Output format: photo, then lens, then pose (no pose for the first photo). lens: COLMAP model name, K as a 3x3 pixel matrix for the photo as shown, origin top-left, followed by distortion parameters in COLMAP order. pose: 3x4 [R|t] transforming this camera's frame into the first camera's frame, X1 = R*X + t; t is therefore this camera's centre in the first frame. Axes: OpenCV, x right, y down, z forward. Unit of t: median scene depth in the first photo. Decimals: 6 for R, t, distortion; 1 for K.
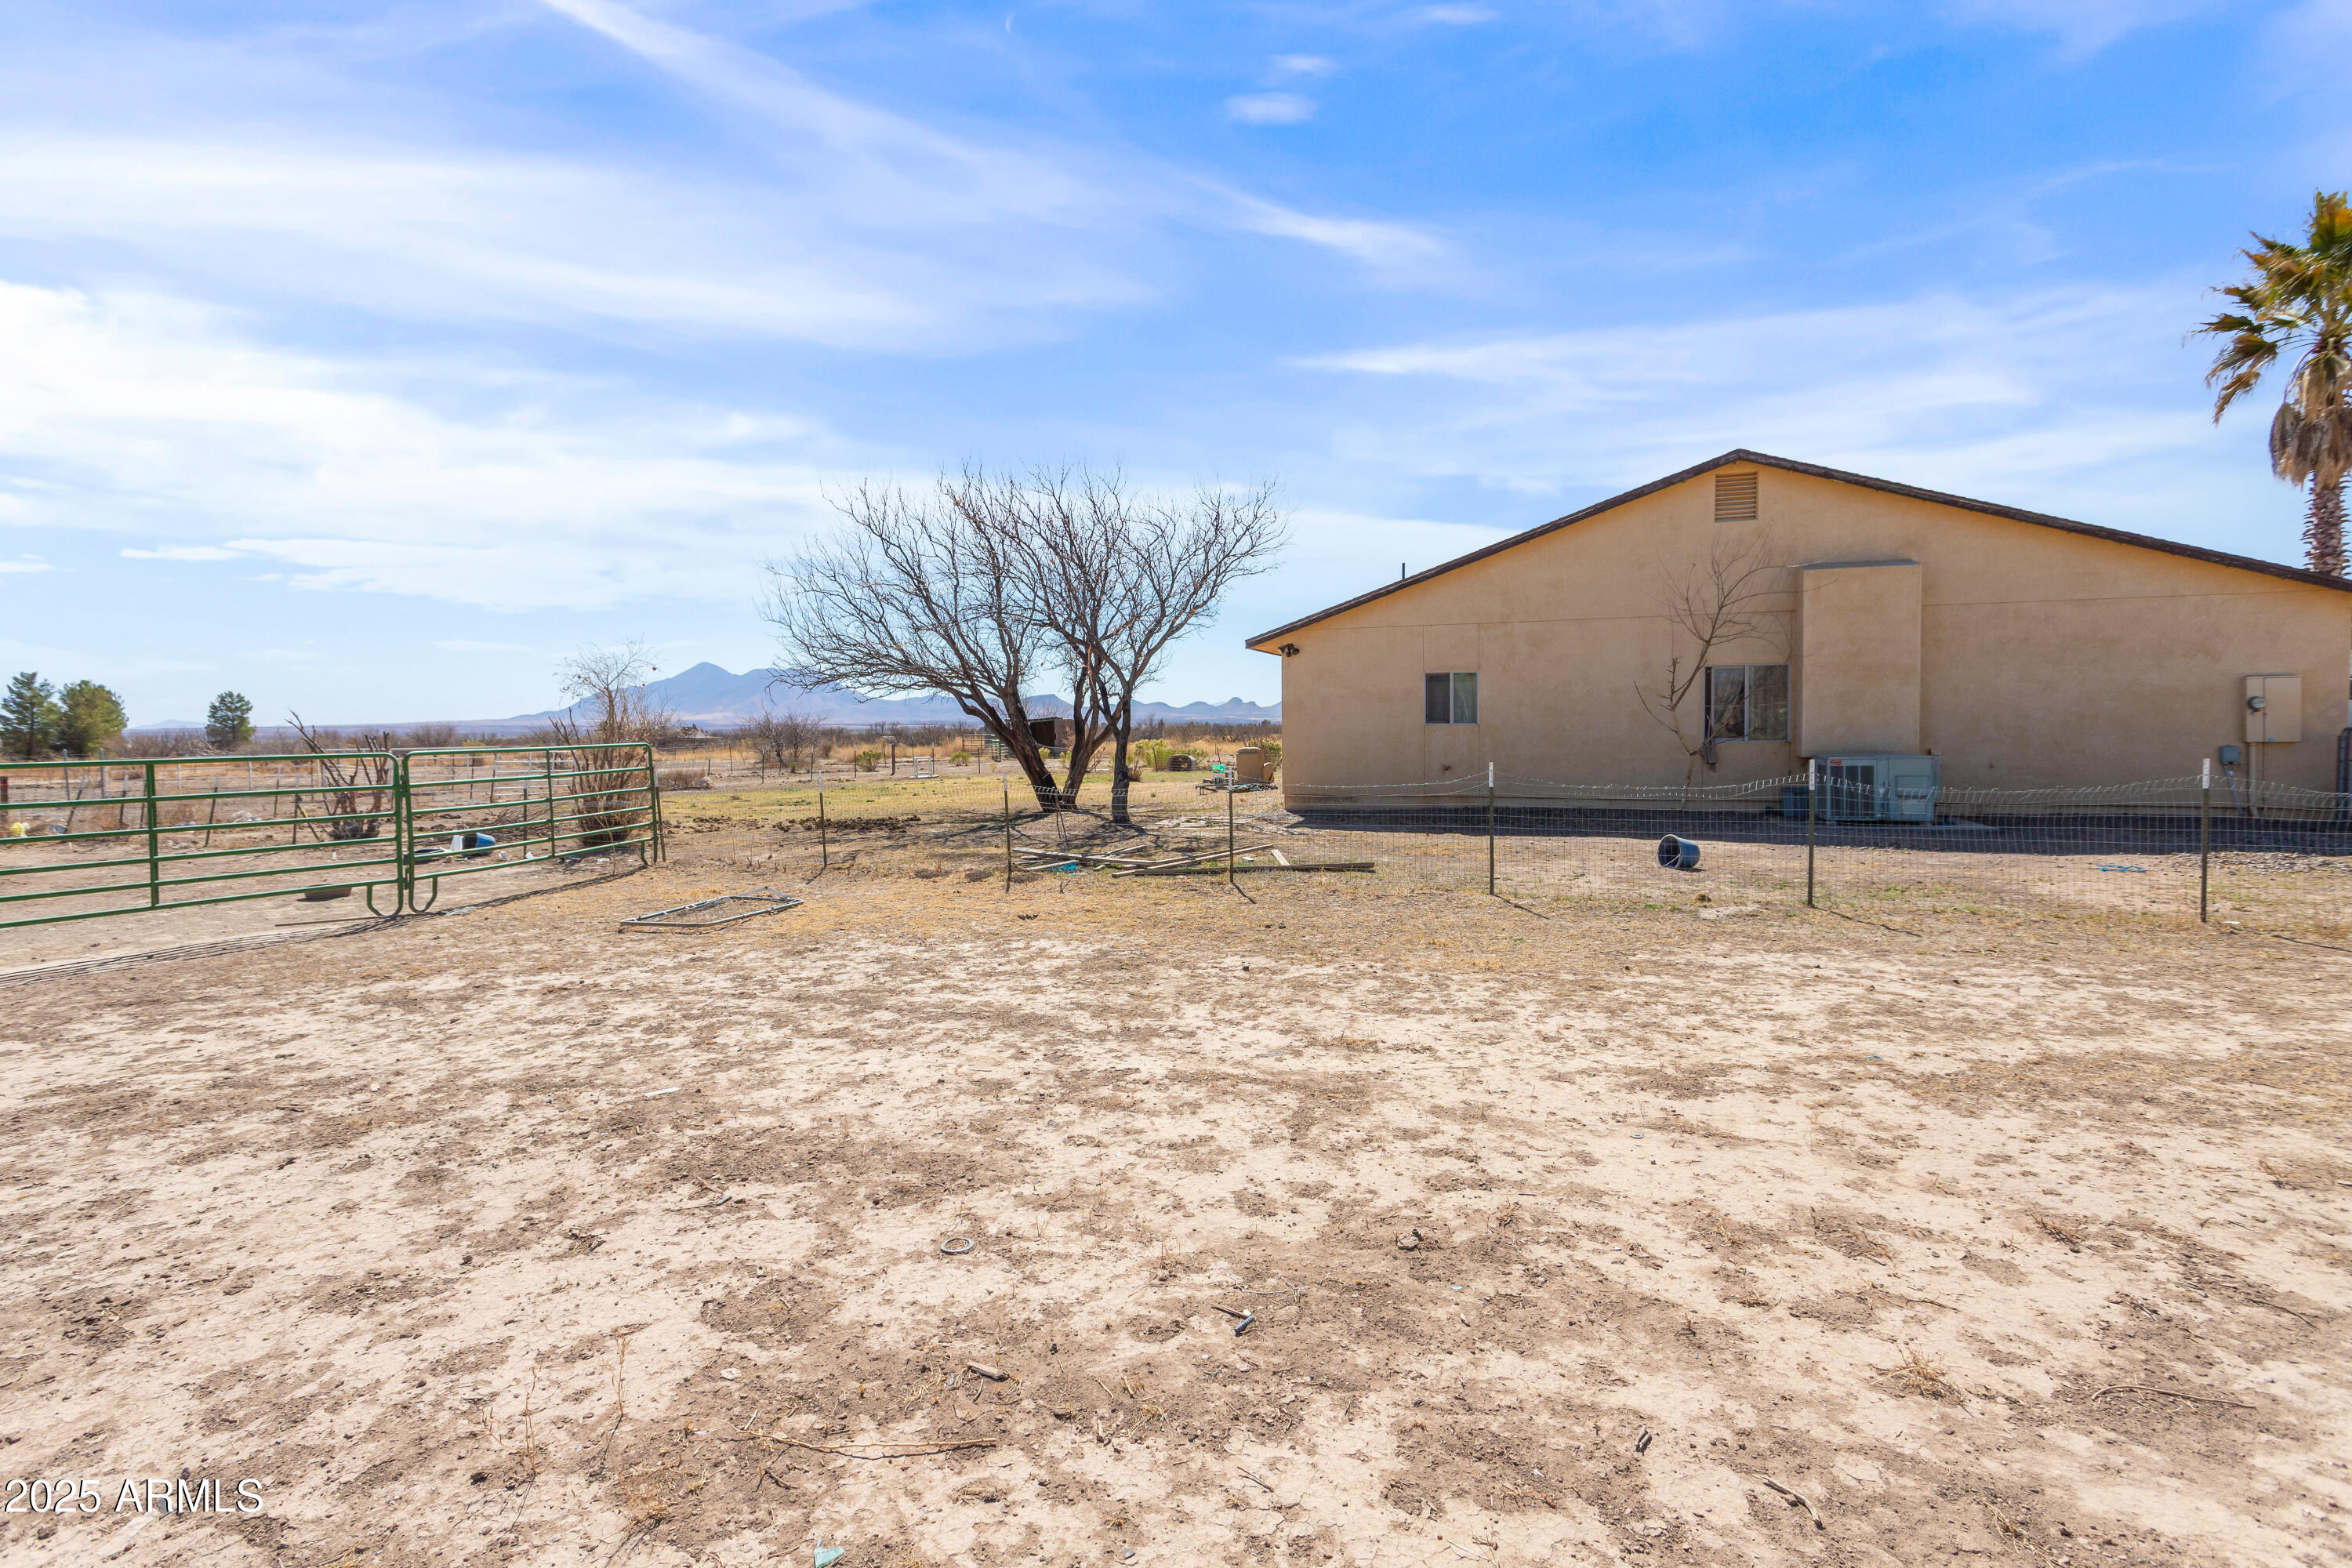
lens RADIAL K [[1131.7, 0, 1176.7], [0, 1131.7, 769.9], [0, 0, 1]] dist [0.005166, -0.000867]
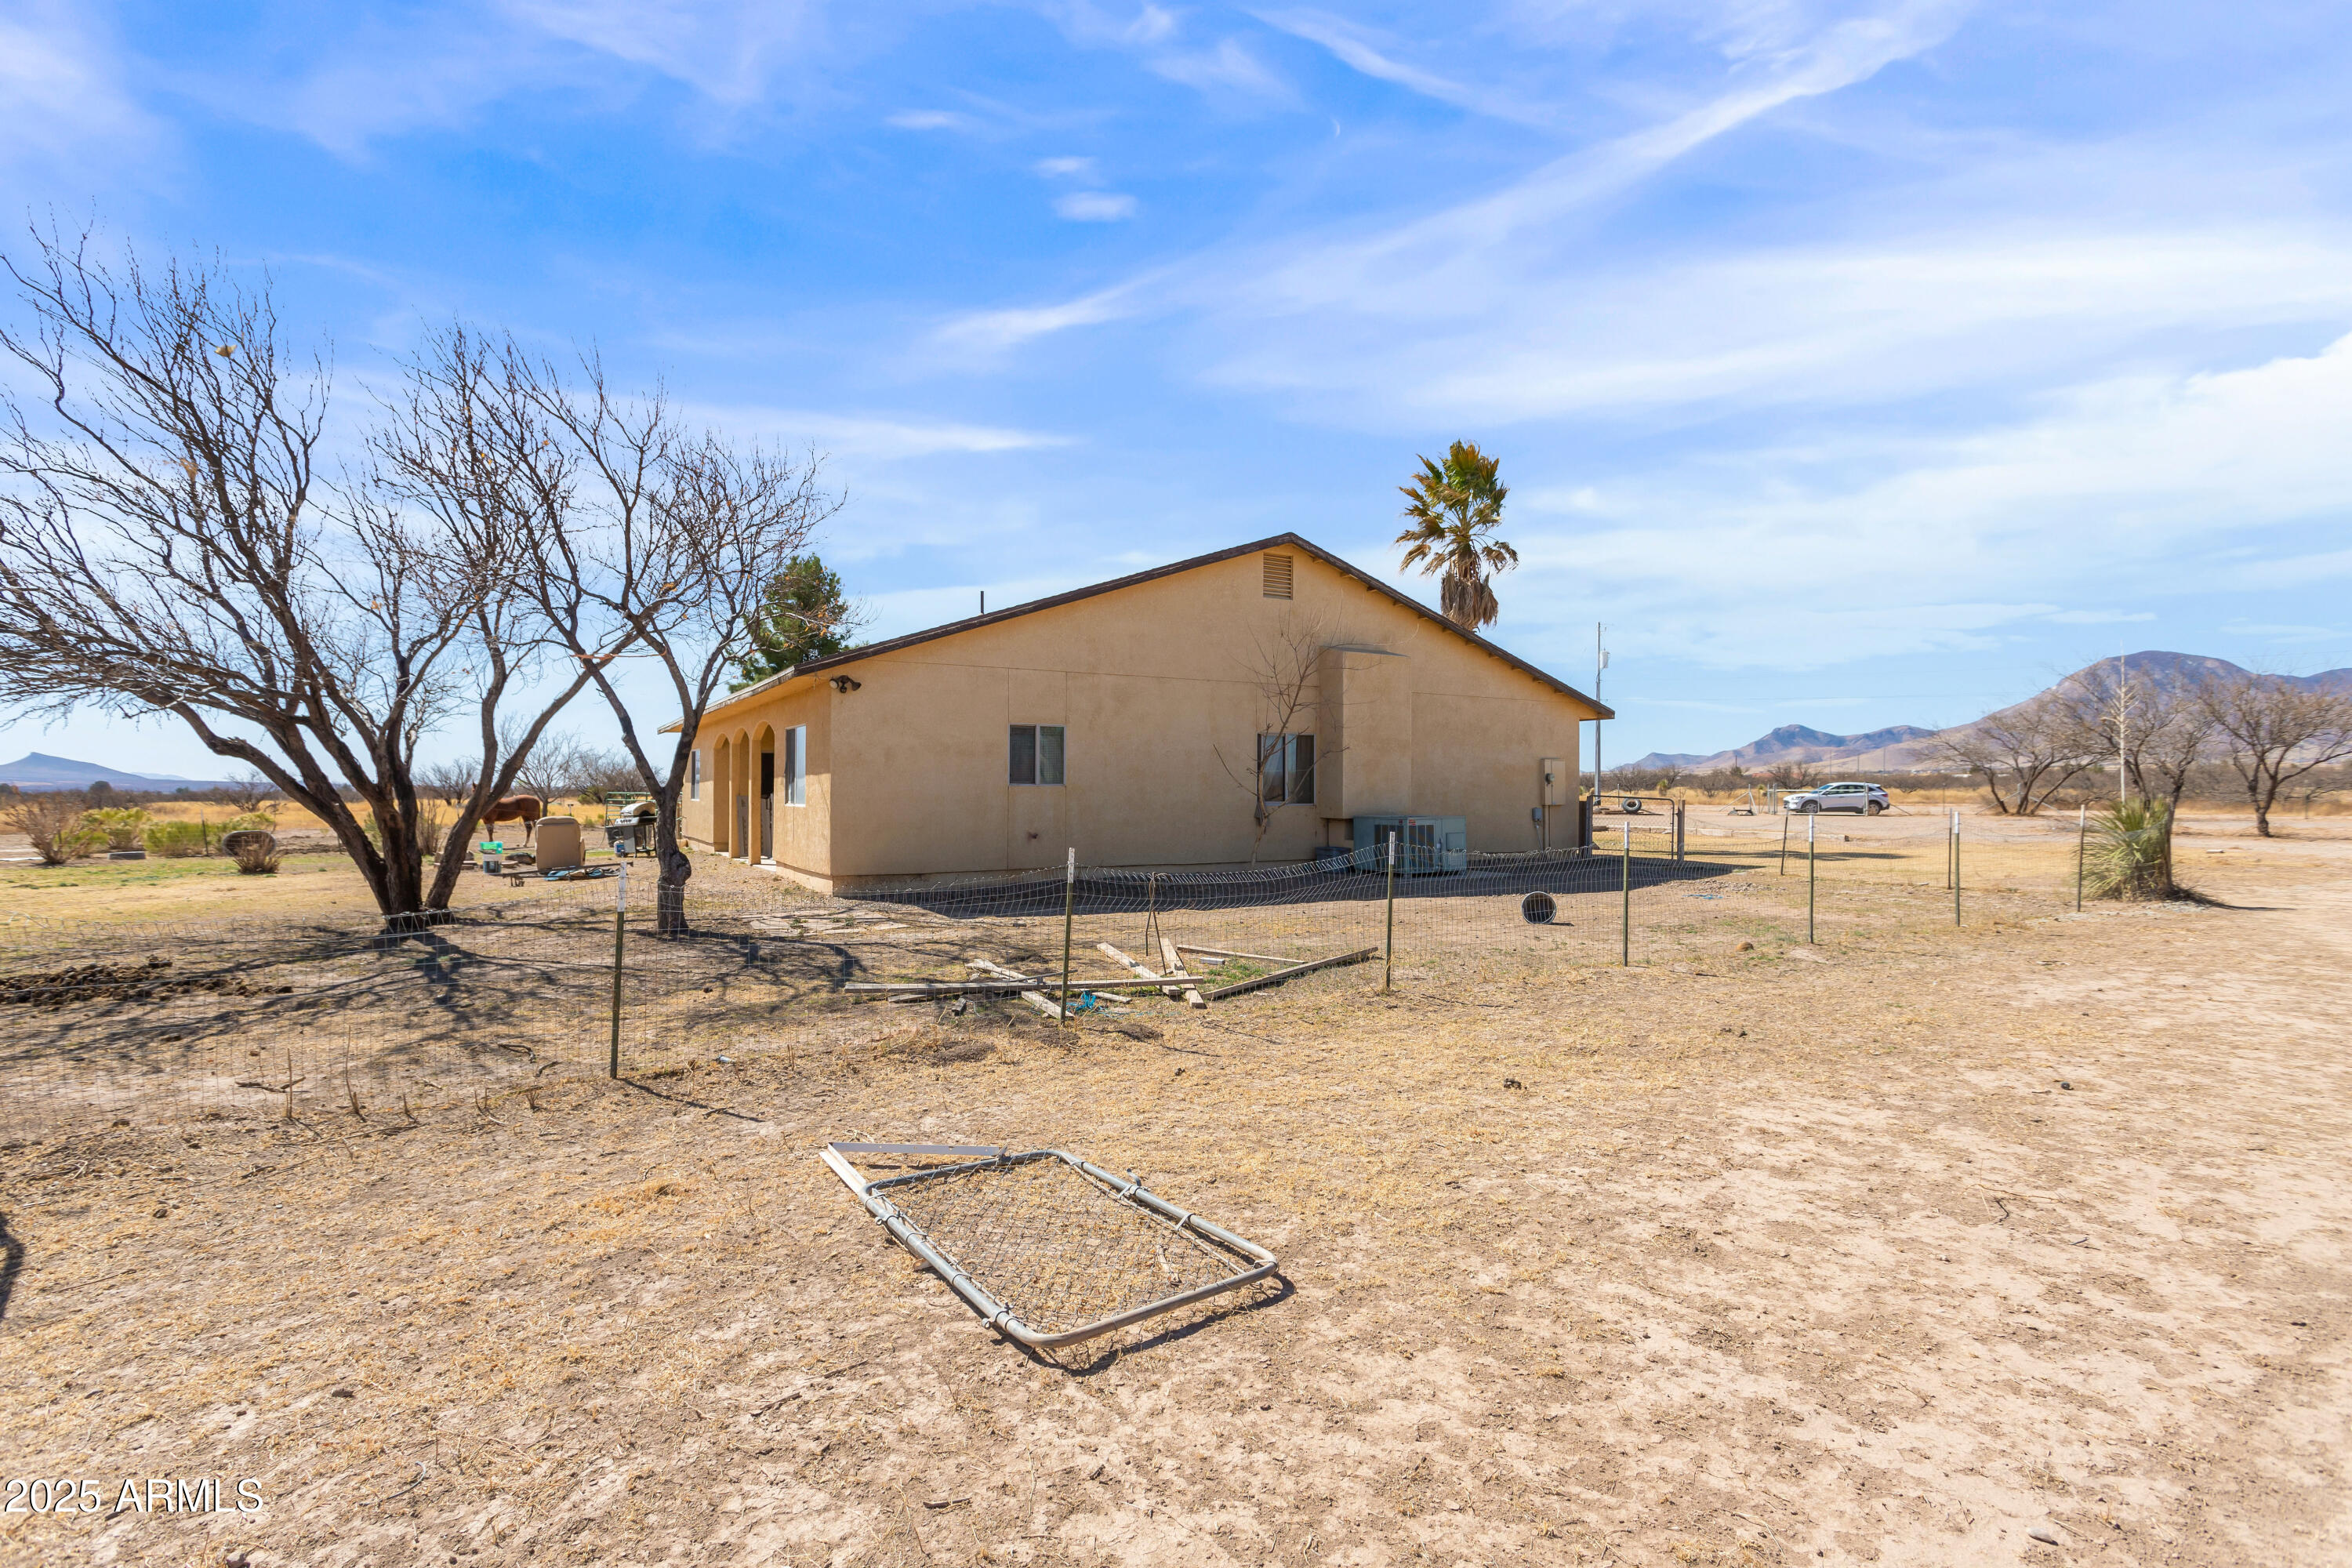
lens RADIAL K [[1131.7, 0, 1176.7], [0, 1131.7, 769.9], [0, 0, 1]] dist [0.005166, -0.000867]
pose [[0.631966, 0.026727, 0.774535, -0.368081], [0.024644, 0.998207, -0.054553, -0.002338], [-0.774604, 0.053563, 0.630174, 0.385994]]
